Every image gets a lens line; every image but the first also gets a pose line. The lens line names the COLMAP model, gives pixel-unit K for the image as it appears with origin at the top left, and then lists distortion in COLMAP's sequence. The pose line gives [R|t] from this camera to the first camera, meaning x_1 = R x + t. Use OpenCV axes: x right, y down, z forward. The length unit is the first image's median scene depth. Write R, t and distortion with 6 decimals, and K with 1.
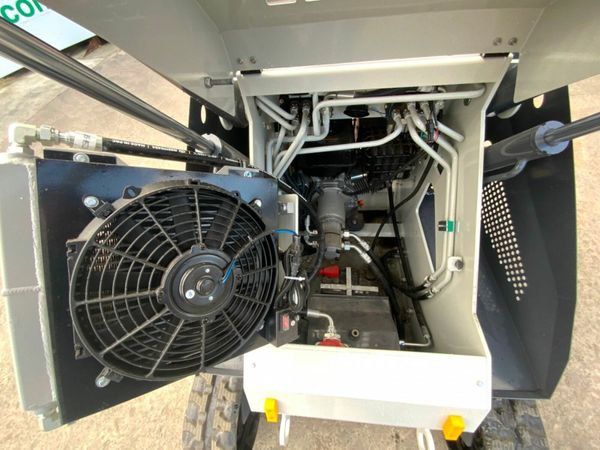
lens RADIAL K [[237.1, 0, 300.0], [0, 237.1, 225.0], [0, 0, 1]] dist [0.000757, -0.010778]
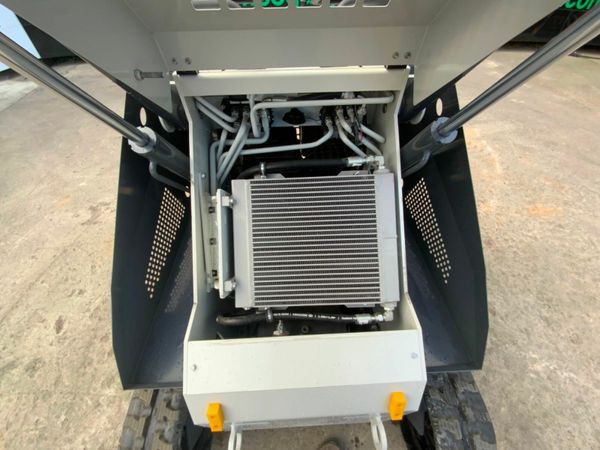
lens RADIAL K [[237.1, 0, 300.0], [0, 237.1, 225.0], [0, 0, 1]] dist [0.000757, -0.010778]
pose [[0.988494, -0.035082, 0.147137, 0.091345], [0.050213, 0.993677, -0.100420, 0.132237], [-0.142684, 0.106653, 0.984005, -0.035203]]
